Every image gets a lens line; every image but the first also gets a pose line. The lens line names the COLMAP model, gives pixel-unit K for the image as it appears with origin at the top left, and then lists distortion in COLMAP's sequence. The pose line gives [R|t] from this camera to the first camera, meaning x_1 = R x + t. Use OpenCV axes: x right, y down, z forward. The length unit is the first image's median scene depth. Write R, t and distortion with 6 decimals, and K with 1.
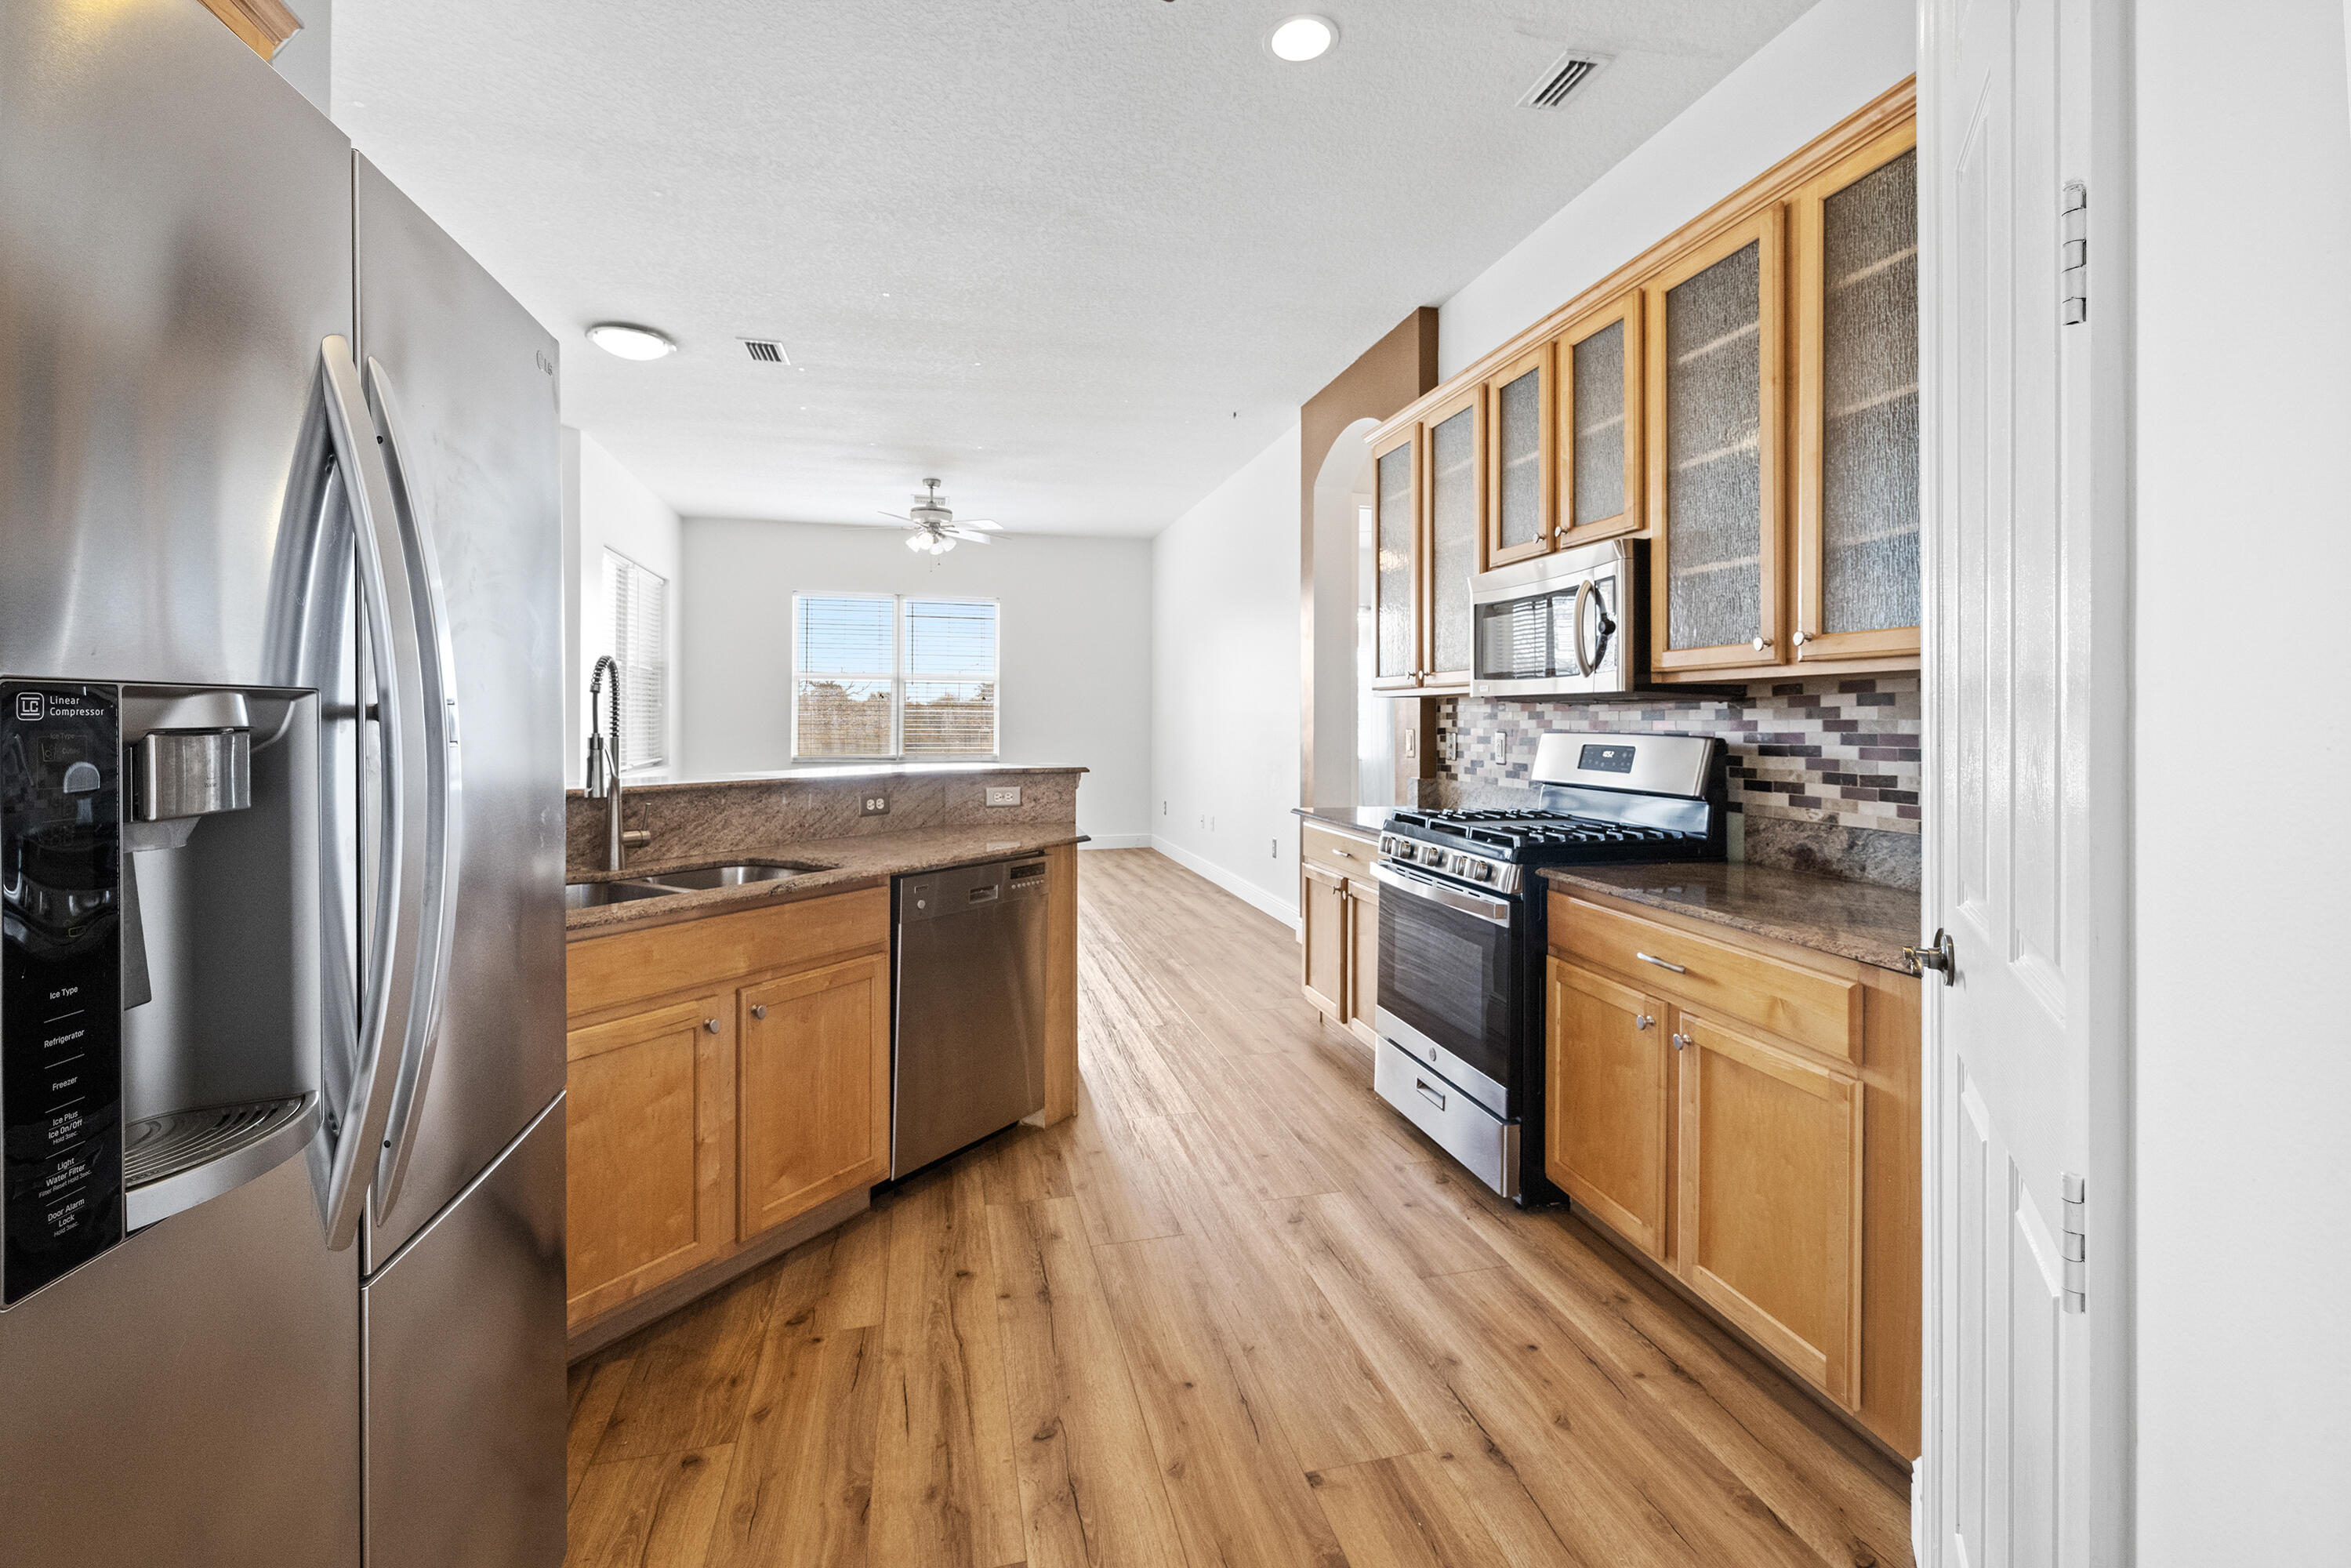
lens RADIAL K [[997.9, 0, 1179.0], [0, 997.9, 726.3], [0, 0, 1]] dist [0.000115, 0.000043]
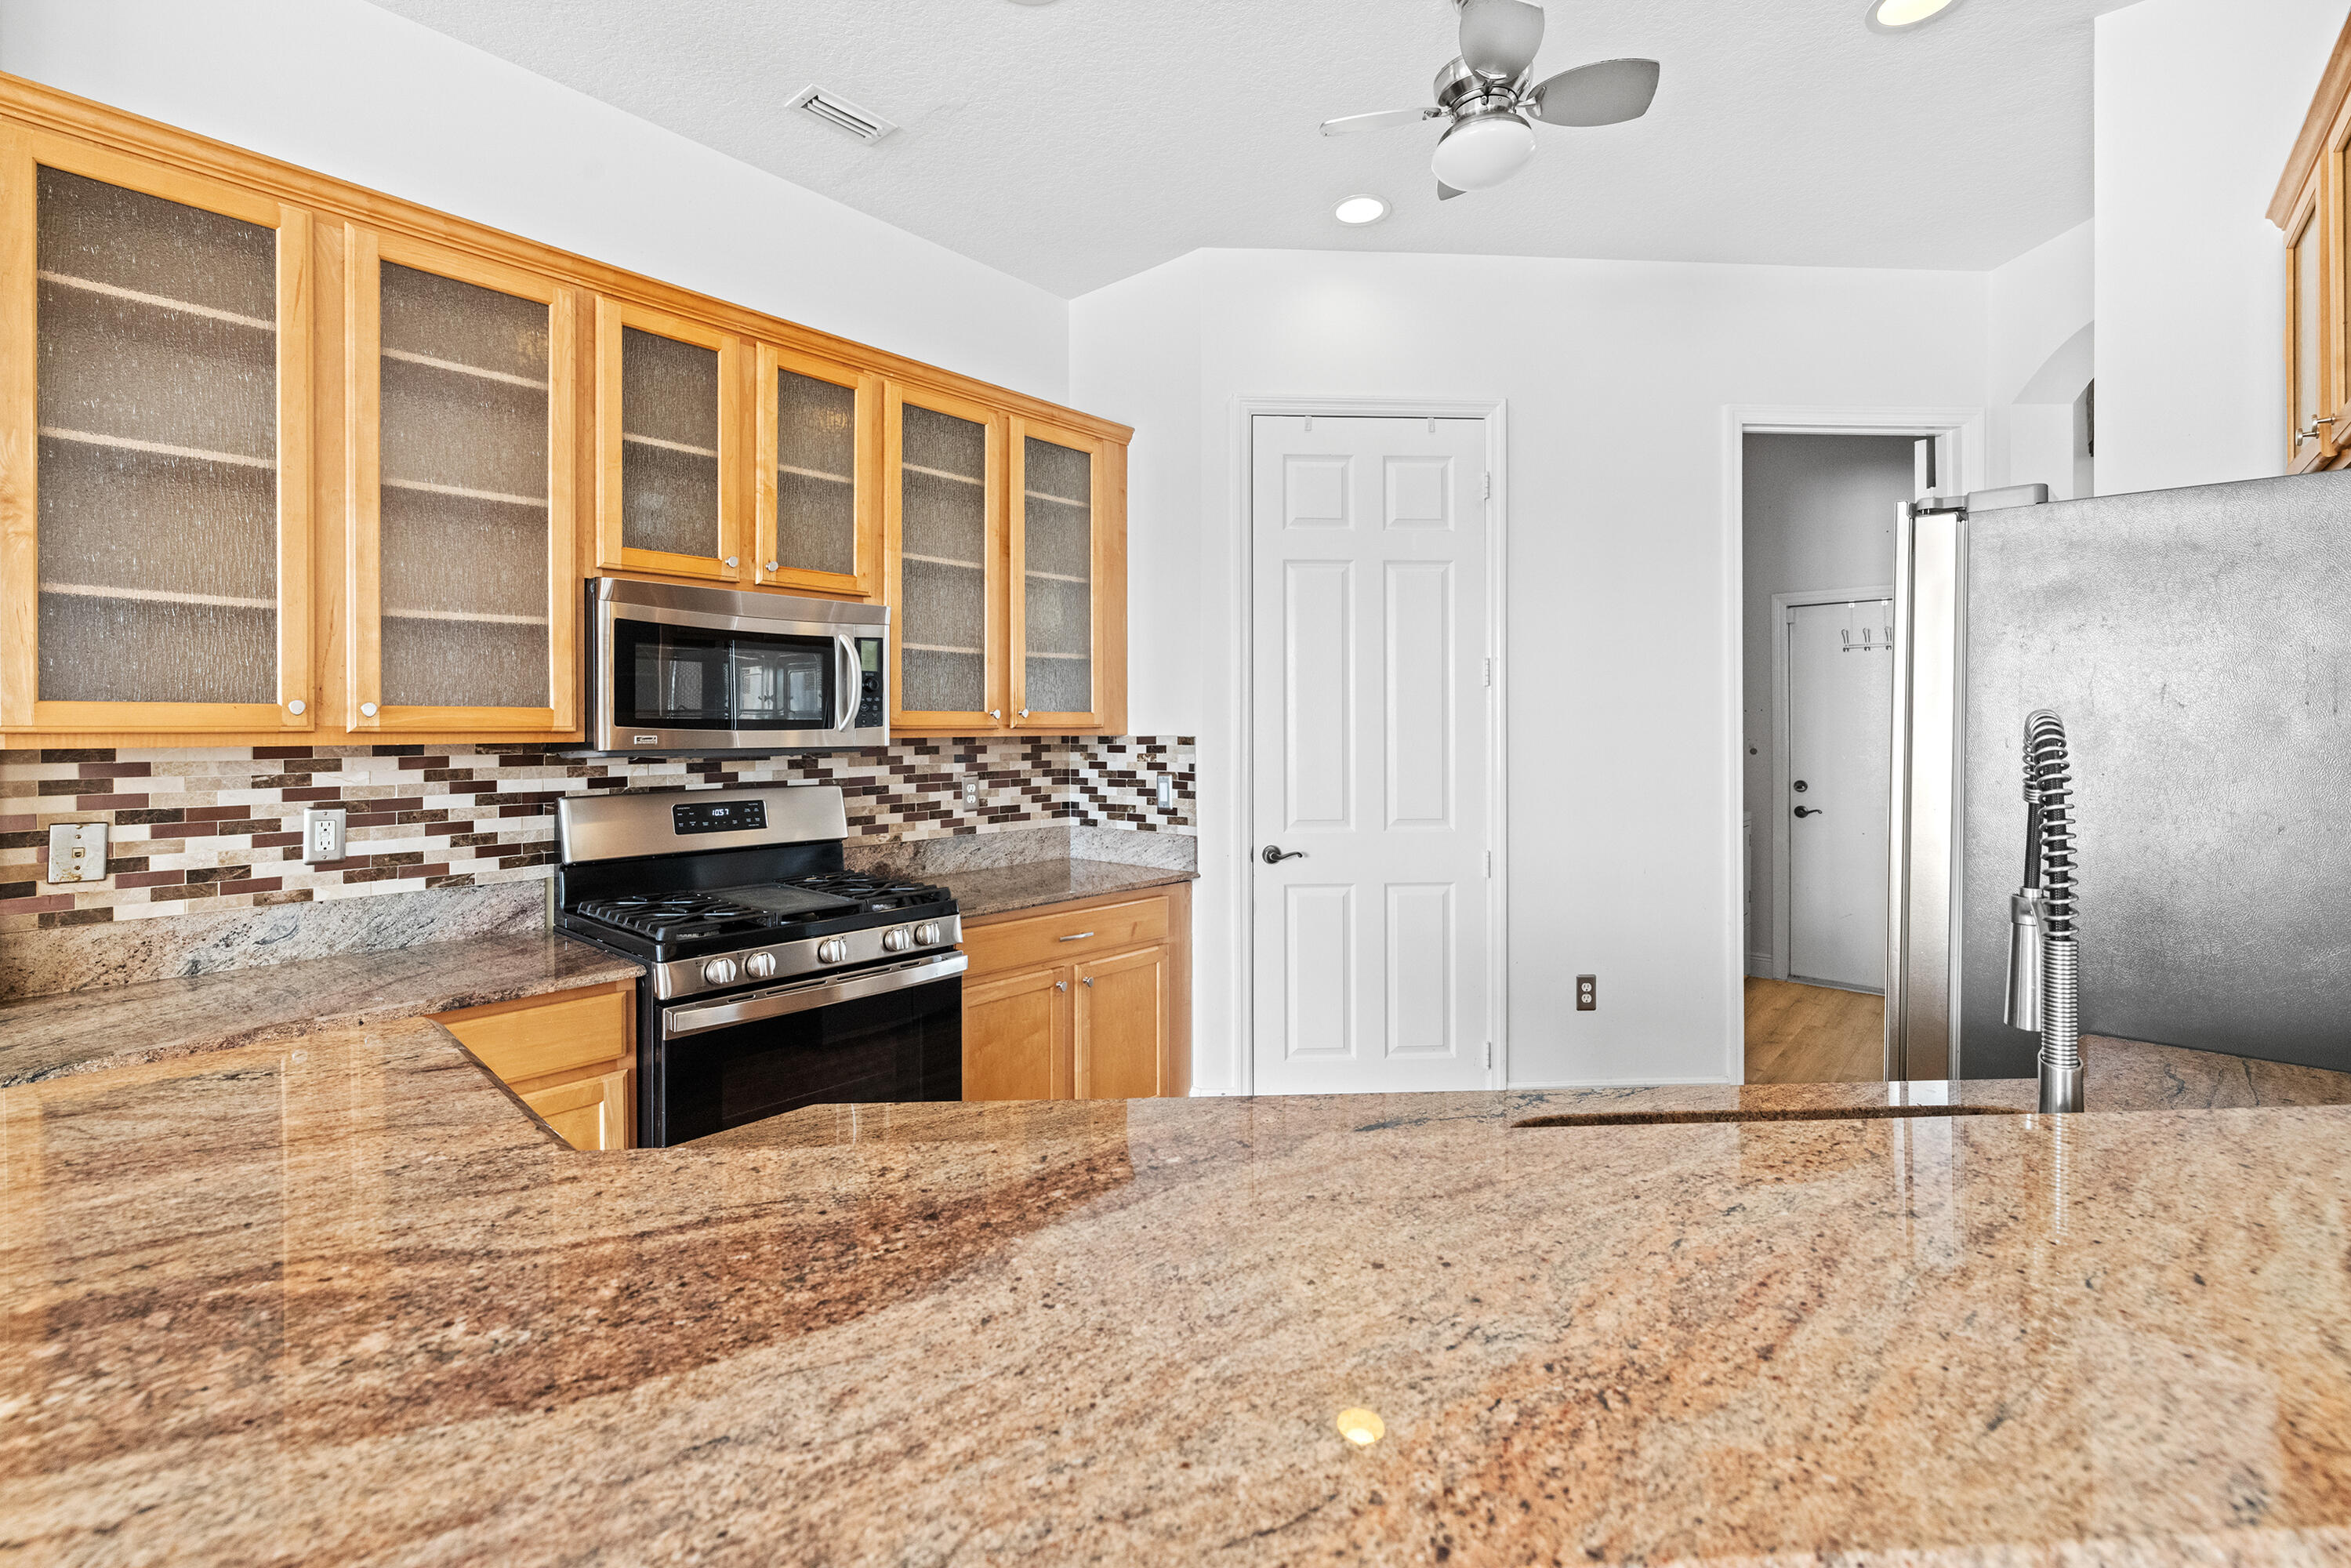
lens RADIAL K [[997.9, 0, 1179.0], [0, 997.9, 726.3], [0, 0, 1]] dist [0.000115, 0.000043]
pose [[-0.566531, 0.000878, 0.824040, -0.606635], [0.007812, 0.999960, 0.004305, -0.055587], [-0.824003, 0.008876, -0.566516, 1.287918]]
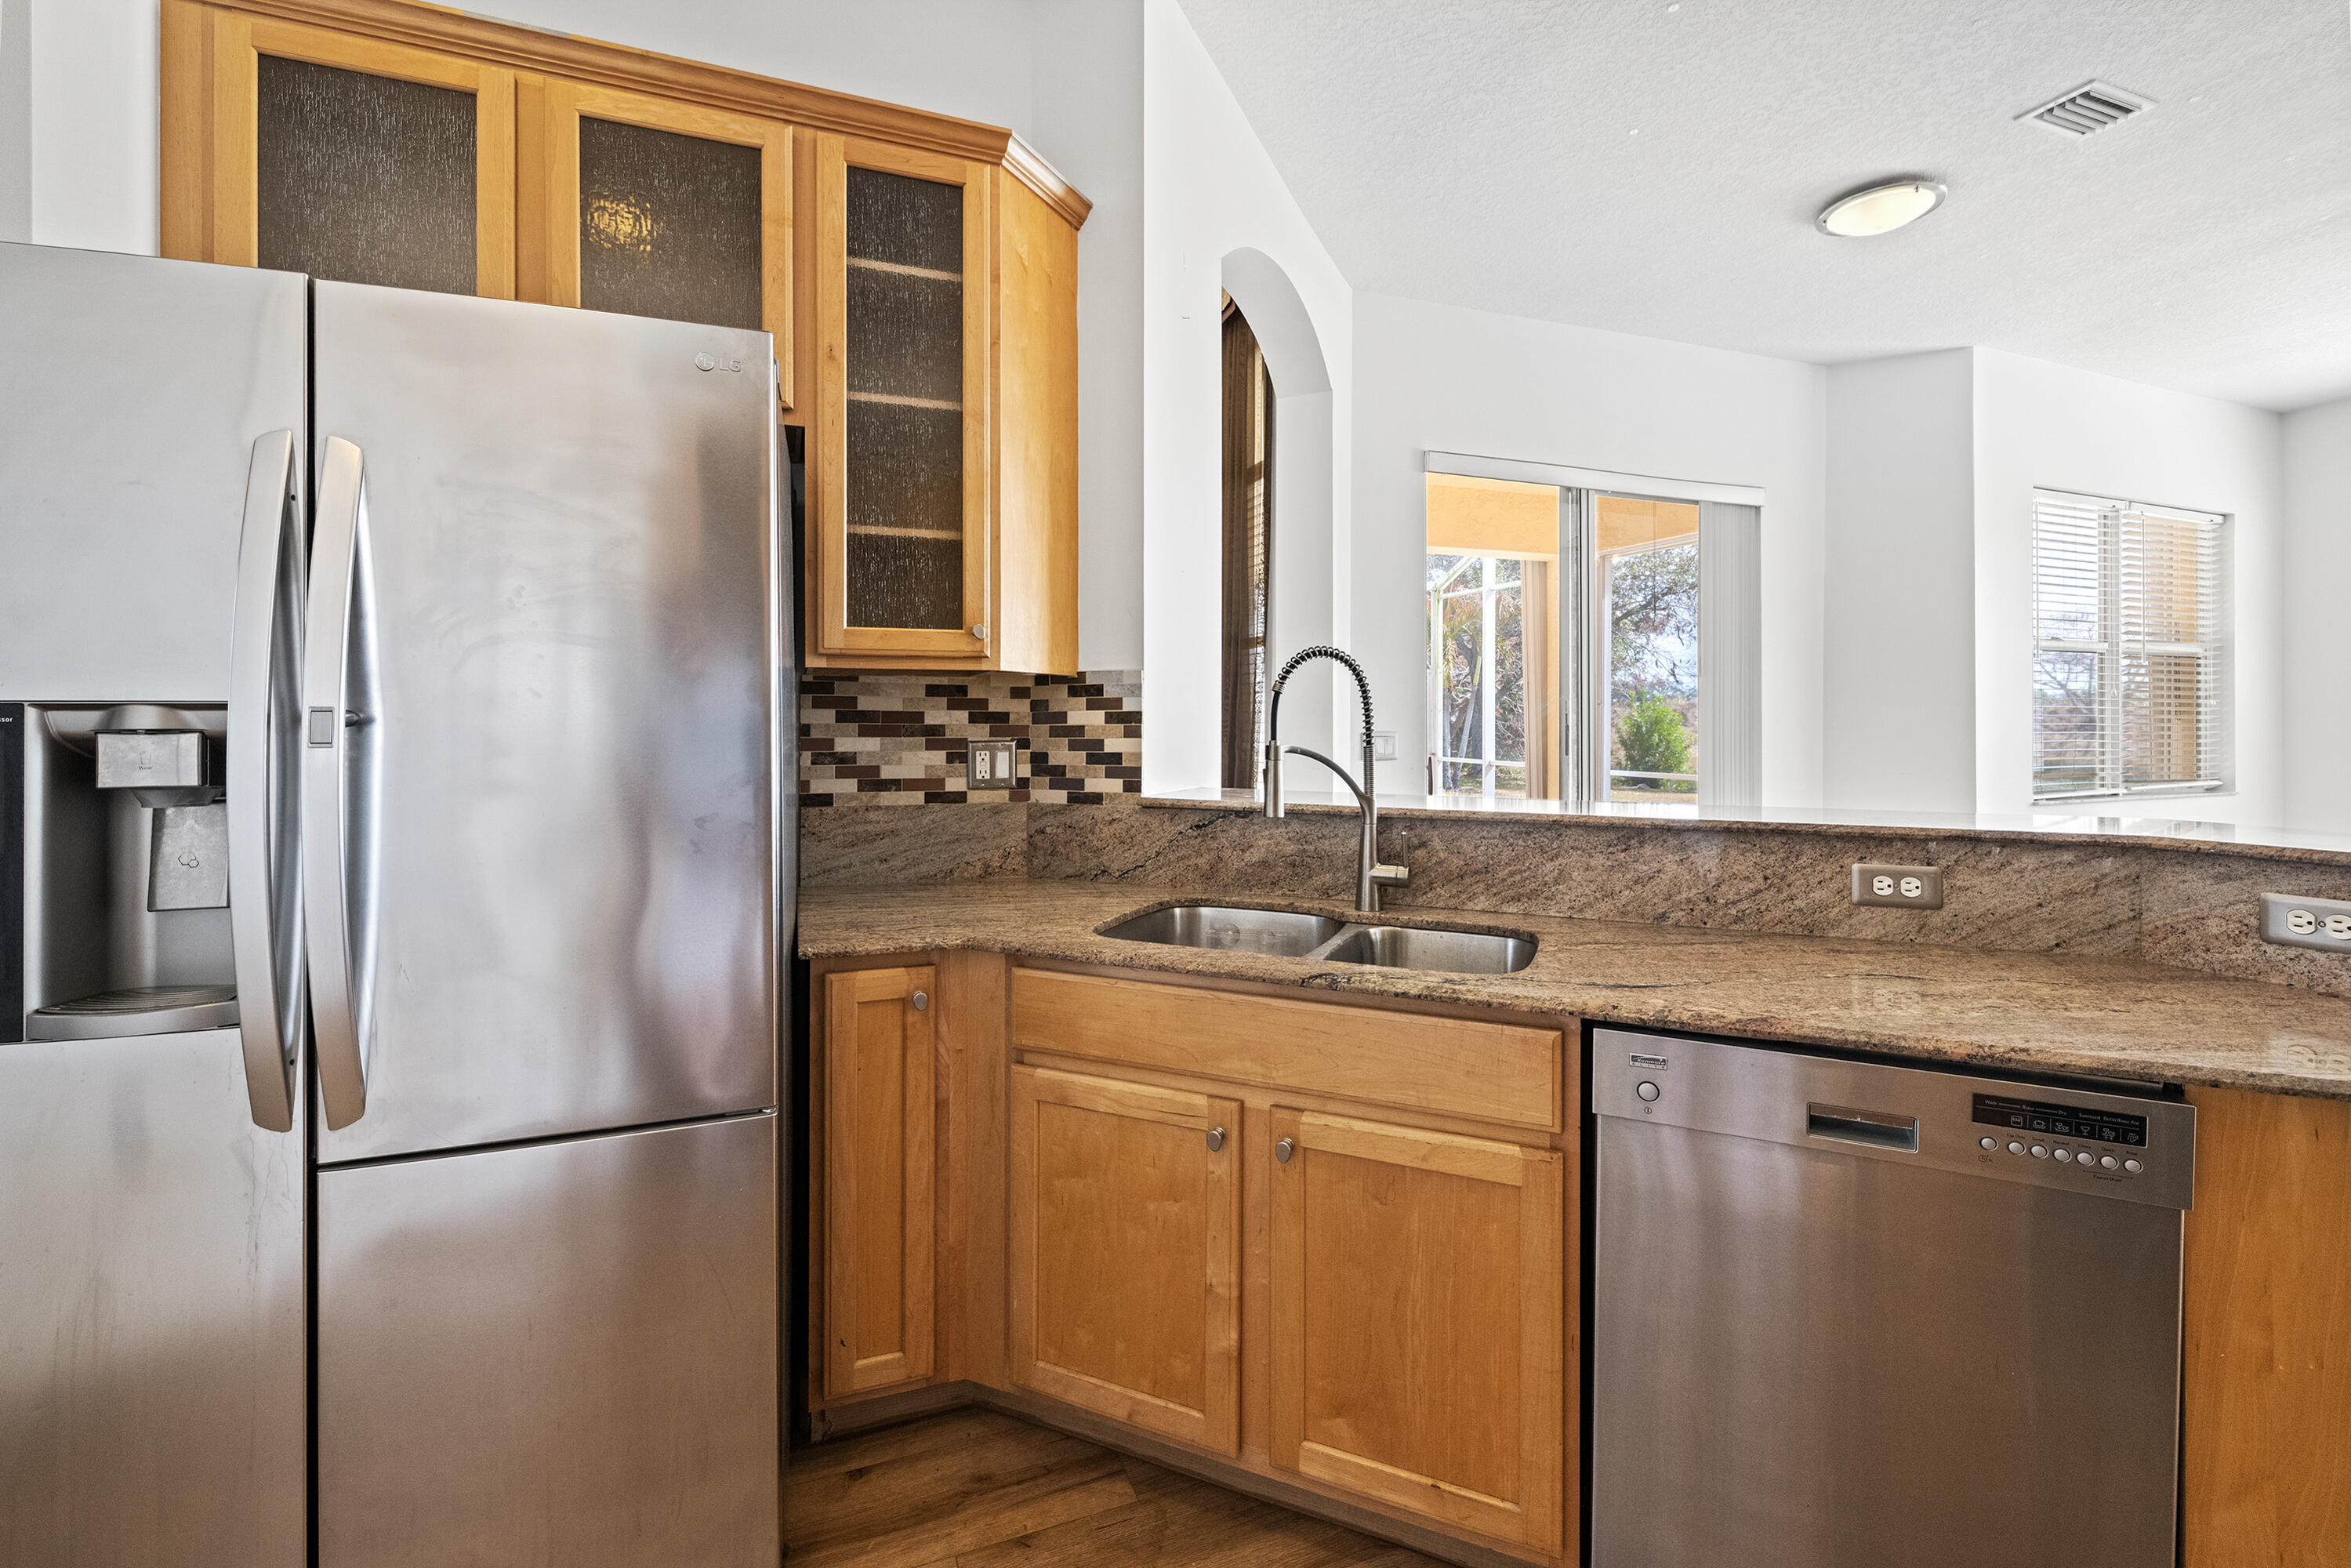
lens RADIAL K [[997.9, 0, 1179.0], [0, 997.9, 726.3], [0, 0, 1]] dist [0.000115, 0.000043]
pose [[0.116146, 0.000337, -0.993232, 0.194665], [-0.005728, 0.999984, -0.000330, -0.003383], [0.993216, 0.005727, 0.116146, 0.661513]]
